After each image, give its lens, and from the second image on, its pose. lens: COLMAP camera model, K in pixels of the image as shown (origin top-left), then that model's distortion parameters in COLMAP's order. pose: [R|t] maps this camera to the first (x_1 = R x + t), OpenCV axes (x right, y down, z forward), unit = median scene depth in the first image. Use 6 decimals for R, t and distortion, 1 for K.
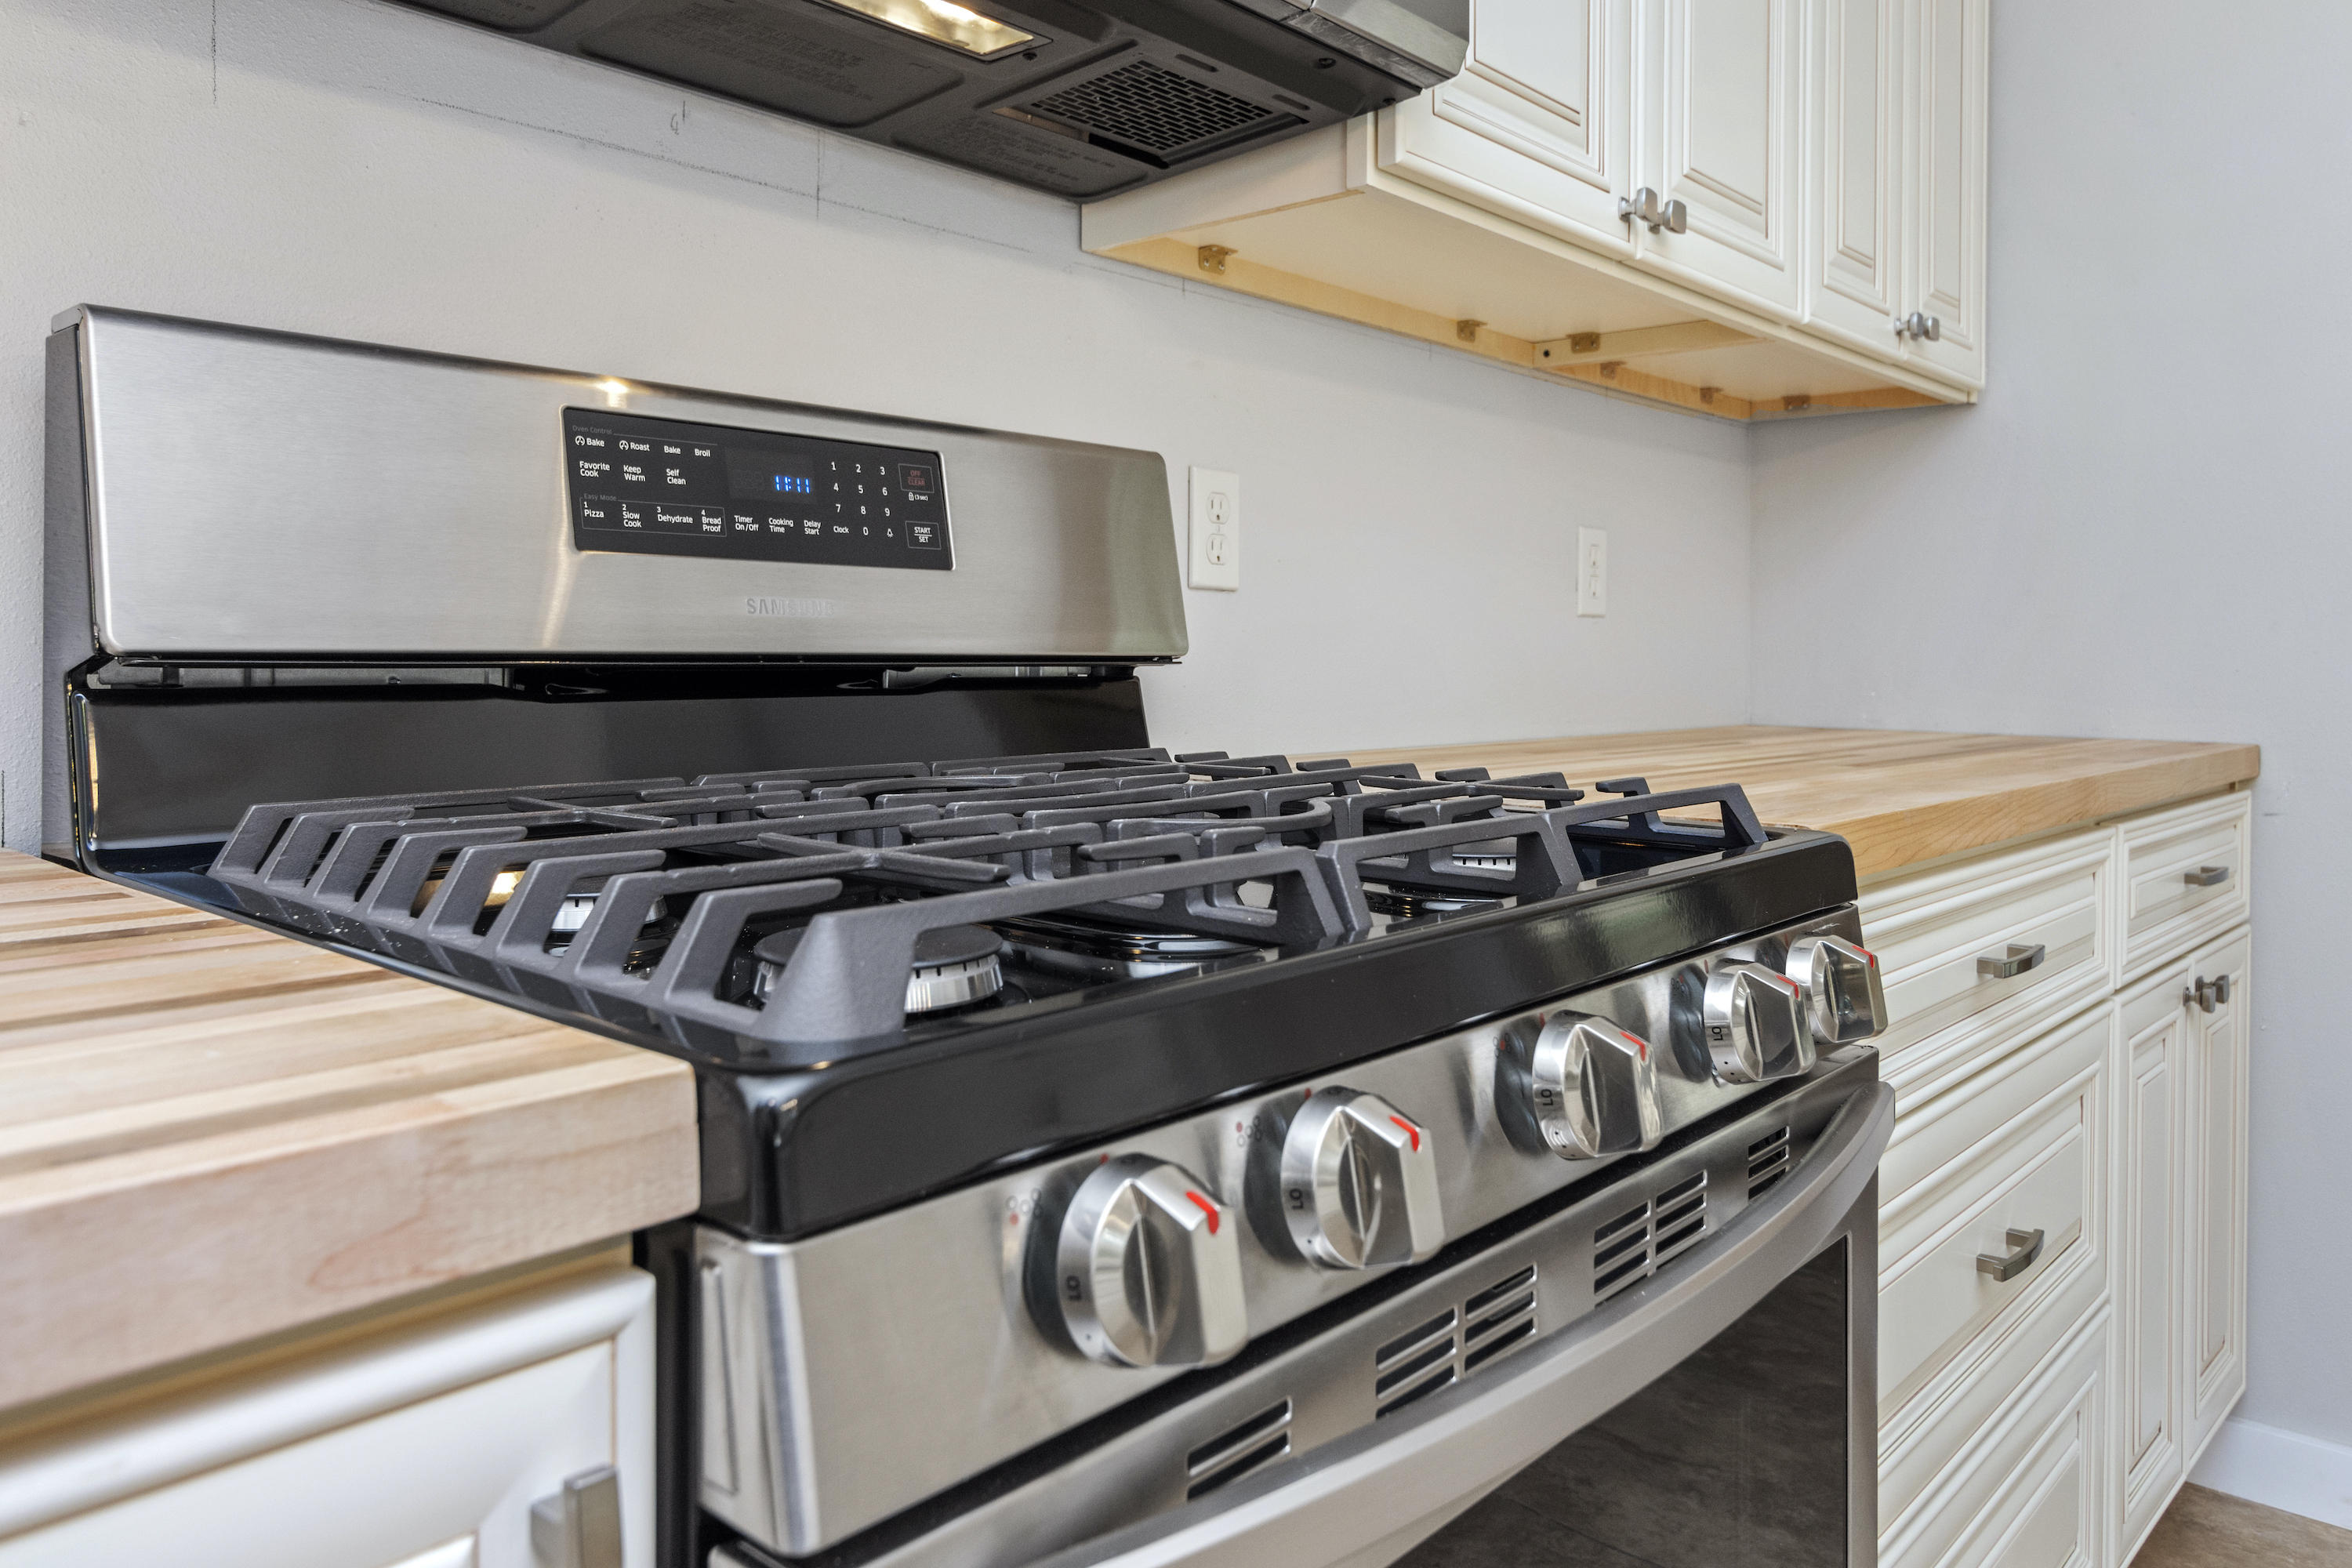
lens RADIAL K [[1548.5, 0, 1176.0], [0, 1548.5, 784.0], [0, 0, 1]] dist [0.001024, 0.000528]
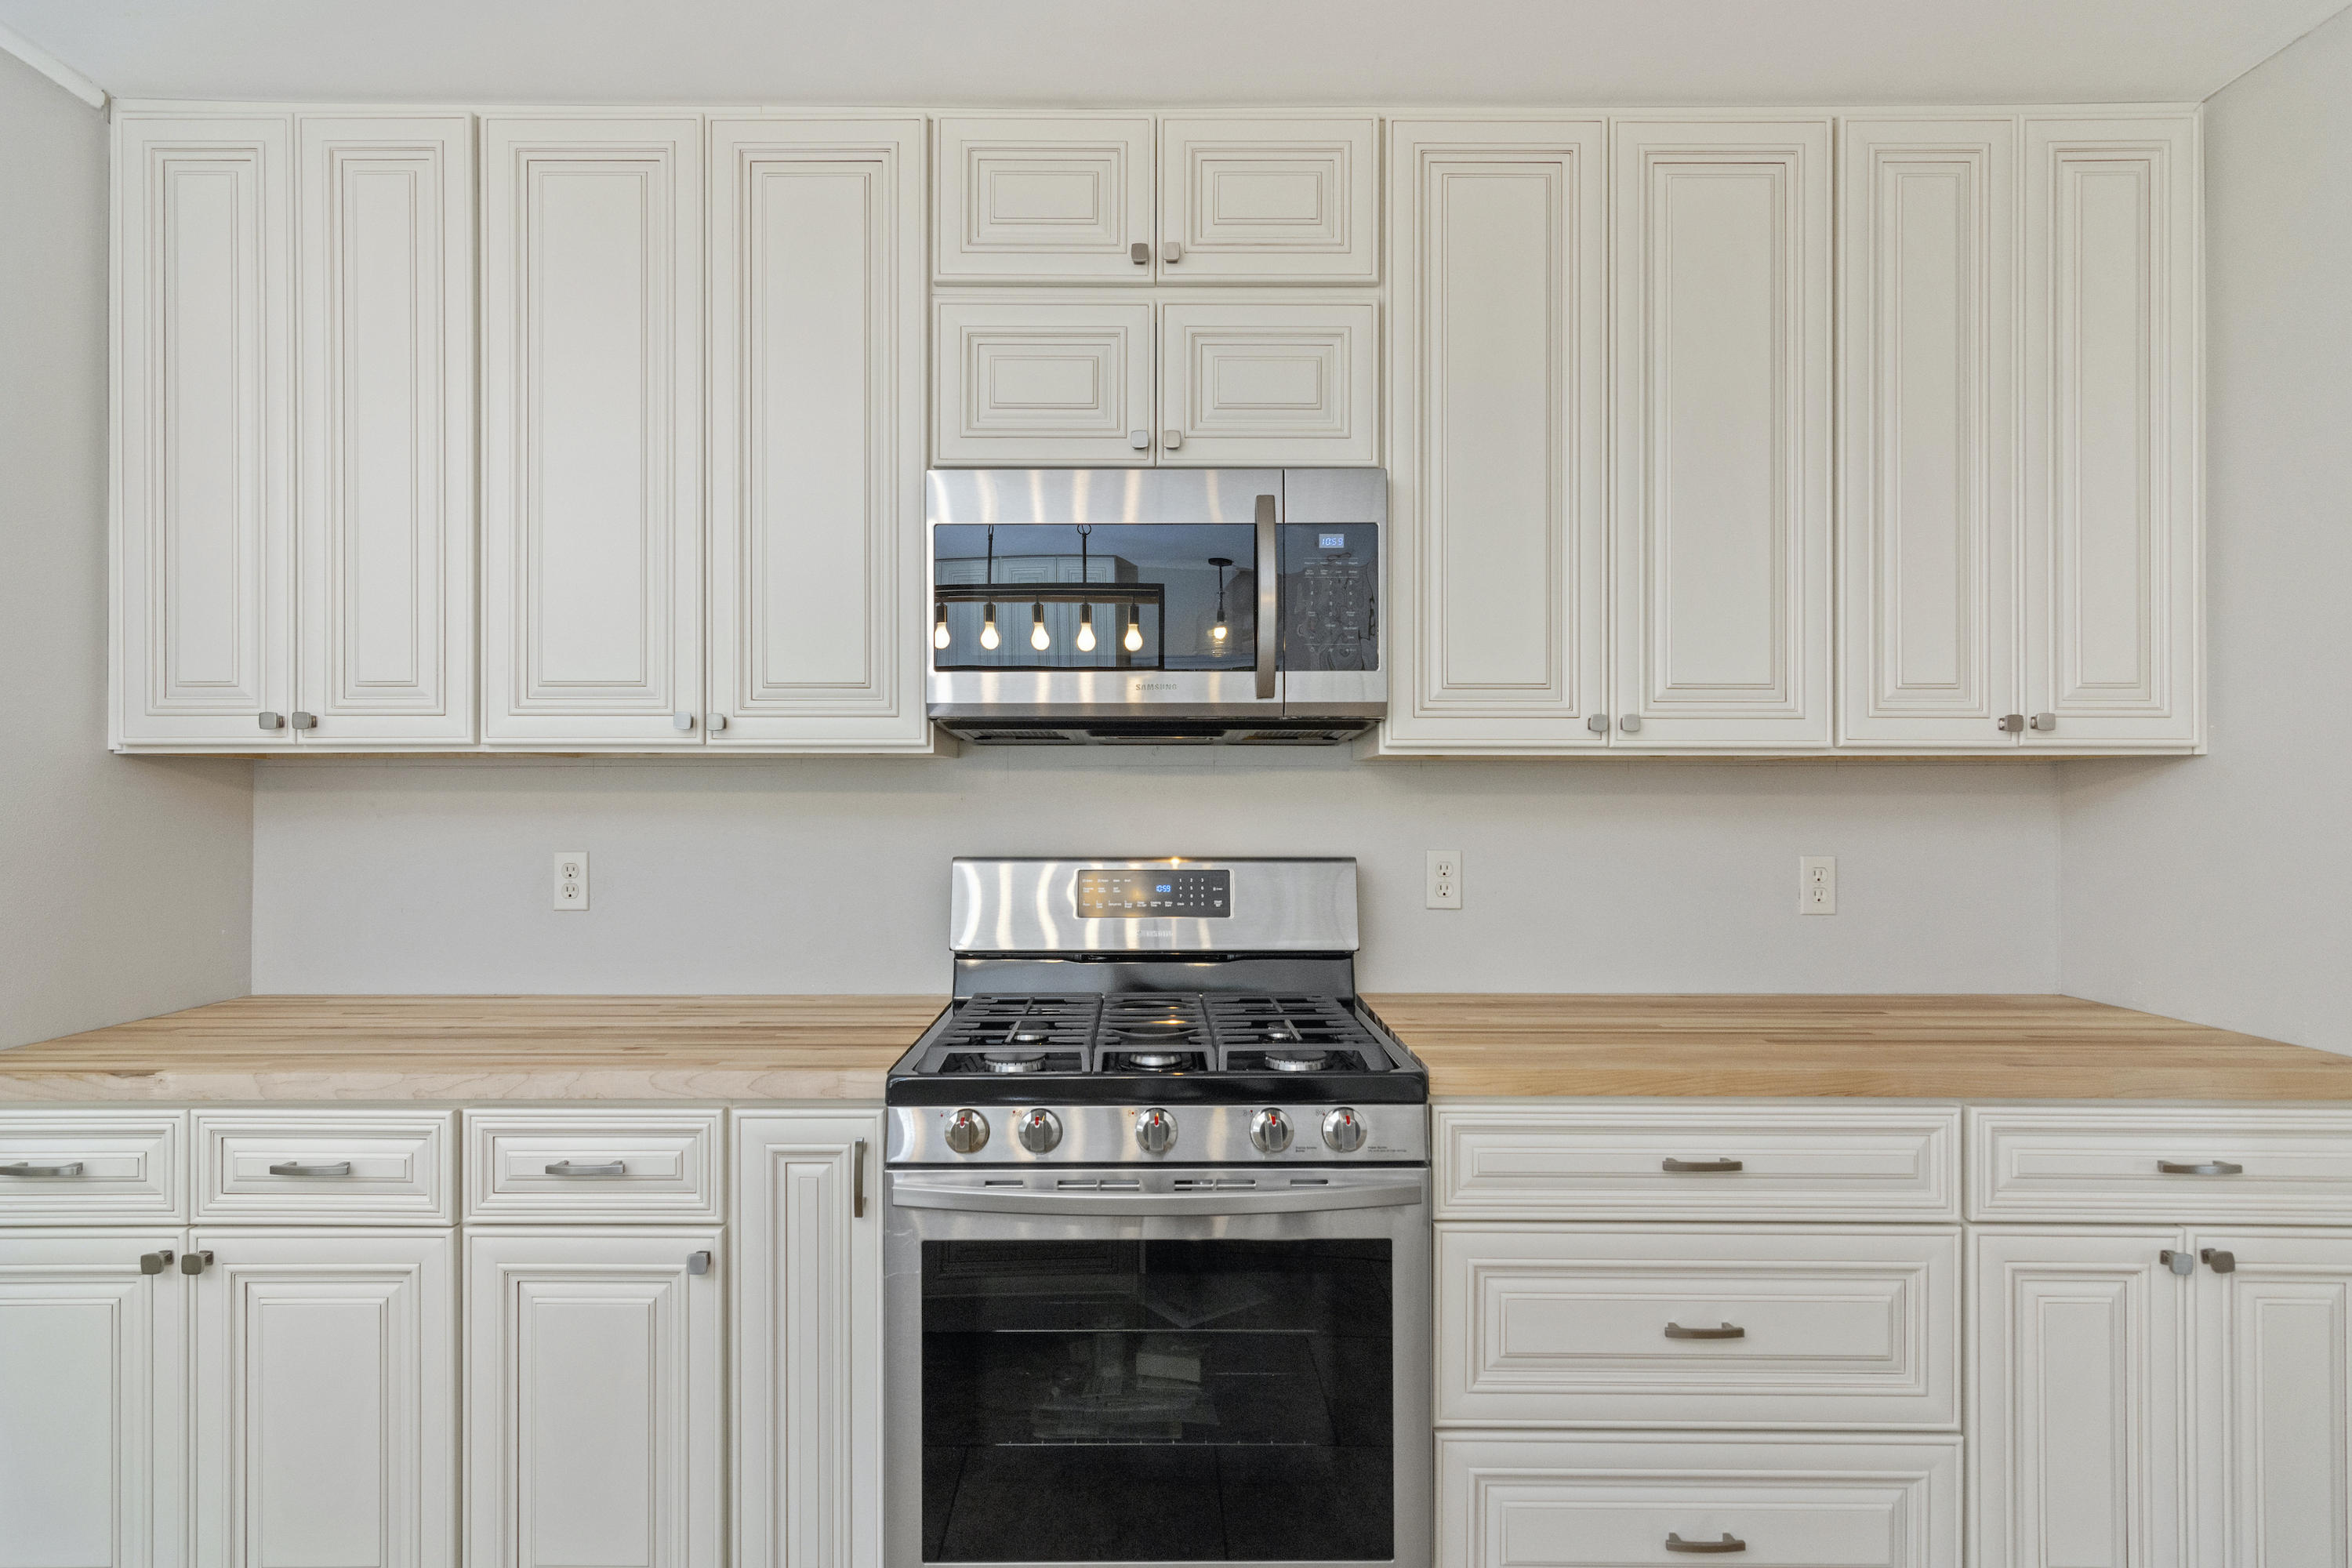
lens RADIAL K [[1189.7, 0, 1182.7], [0, 1189.7, 795.1], [0, 0, 1]] dist [0.001721, 0.000666]
pose [[0.701152, -0.015670, -0.712840, 1.201596], [-0.056411, 0.995405, -0.077368, -0.183212], [0.710777, 0.094459, 0.697047, -0.437405]]
